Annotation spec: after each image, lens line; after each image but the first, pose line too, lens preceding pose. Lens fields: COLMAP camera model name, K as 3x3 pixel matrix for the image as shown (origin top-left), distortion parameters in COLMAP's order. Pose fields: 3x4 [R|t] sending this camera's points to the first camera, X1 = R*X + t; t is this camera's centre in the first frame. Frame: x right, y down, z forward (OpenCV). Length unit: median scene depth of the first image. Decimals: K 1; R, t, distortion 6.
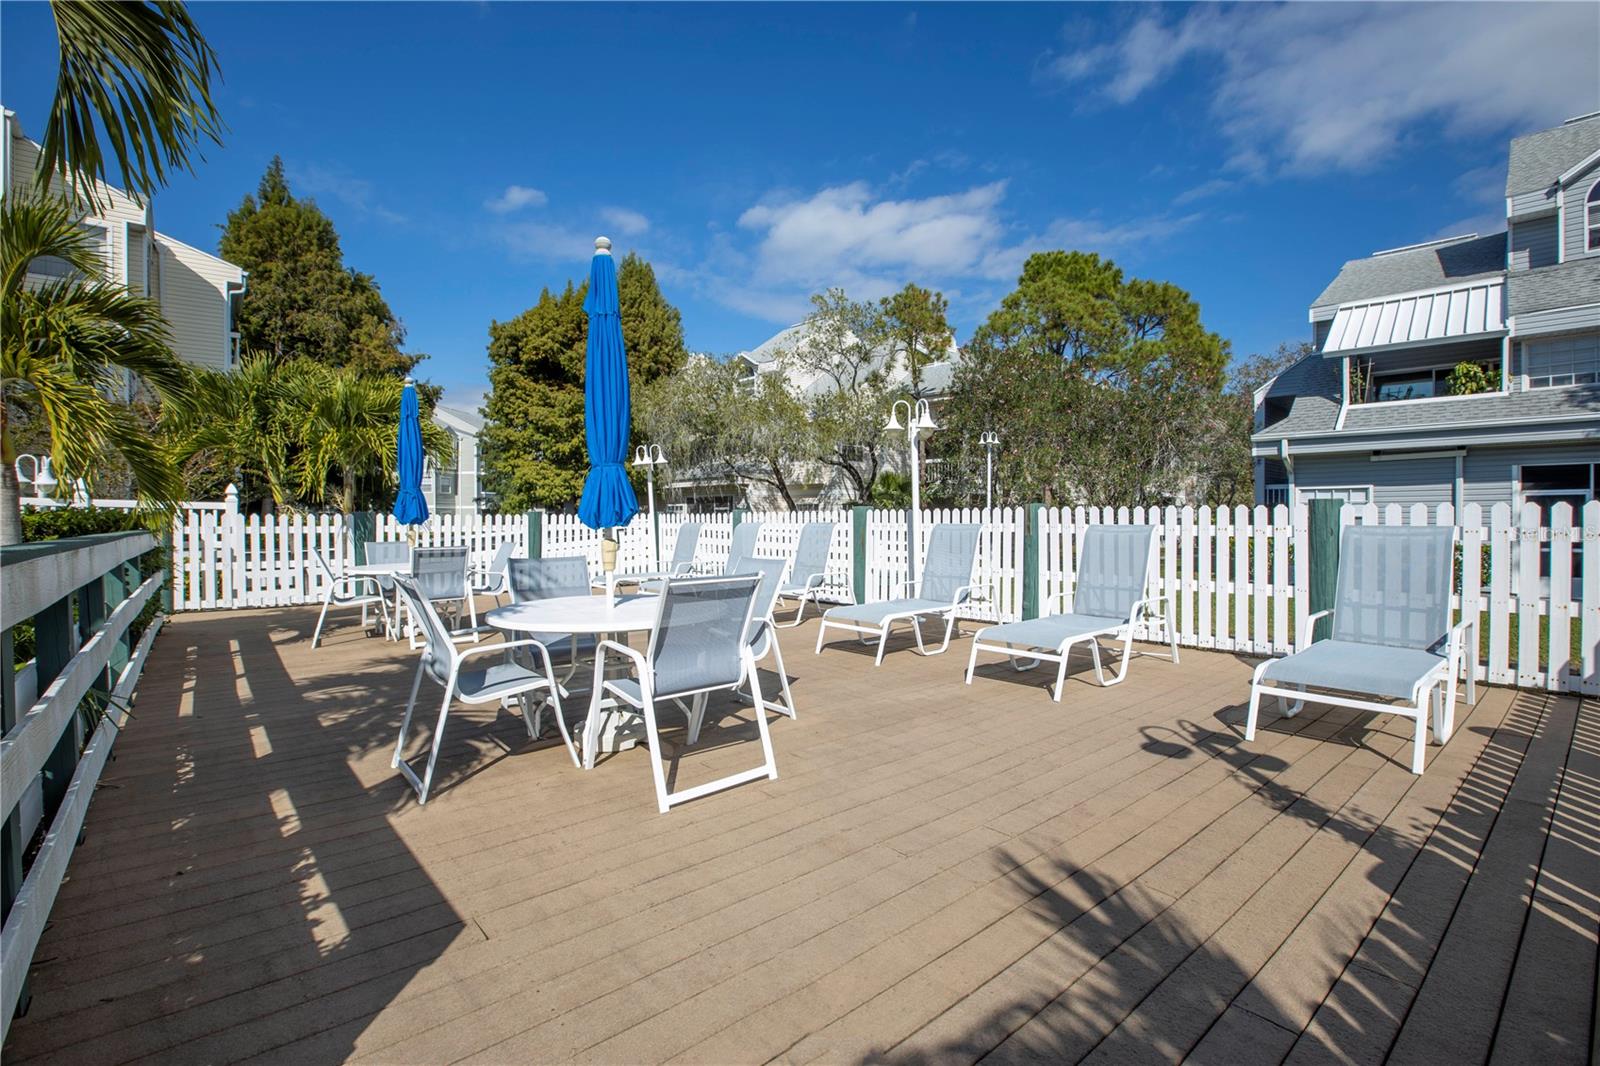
lens RADIAL K [[723.0, 0, 800.5], [0, 723.0, 520.2], [0, 0, 1]] dist [-0.017413, 0.001344]
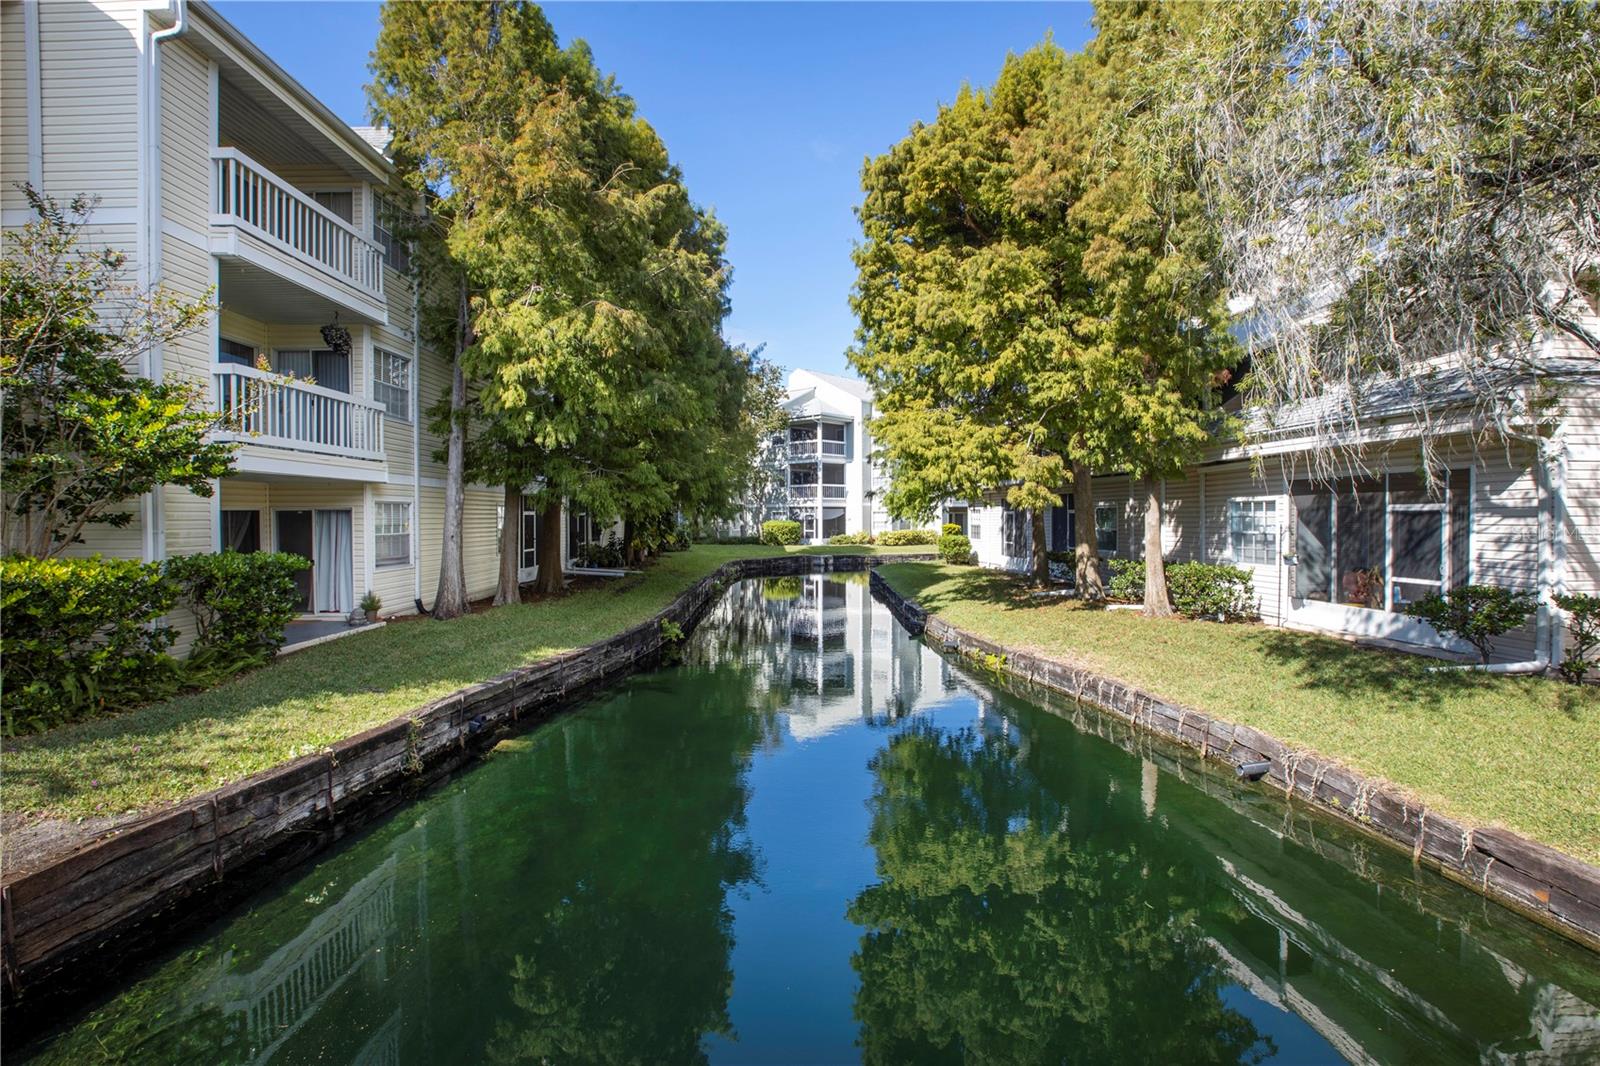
lens RADIAL K [[723.0, 0, 798.1], [0, 723.0, 516.2], [0, 0, 1]] dist [-0.017413, 0.001344]
pose [[0.766387, 0.004524, -0.642363, -0.123872], [-0.004623, 0.999988, 0.001527, -0.010973], [0.642362, 0.001800, 0.766399, 0.574489]]
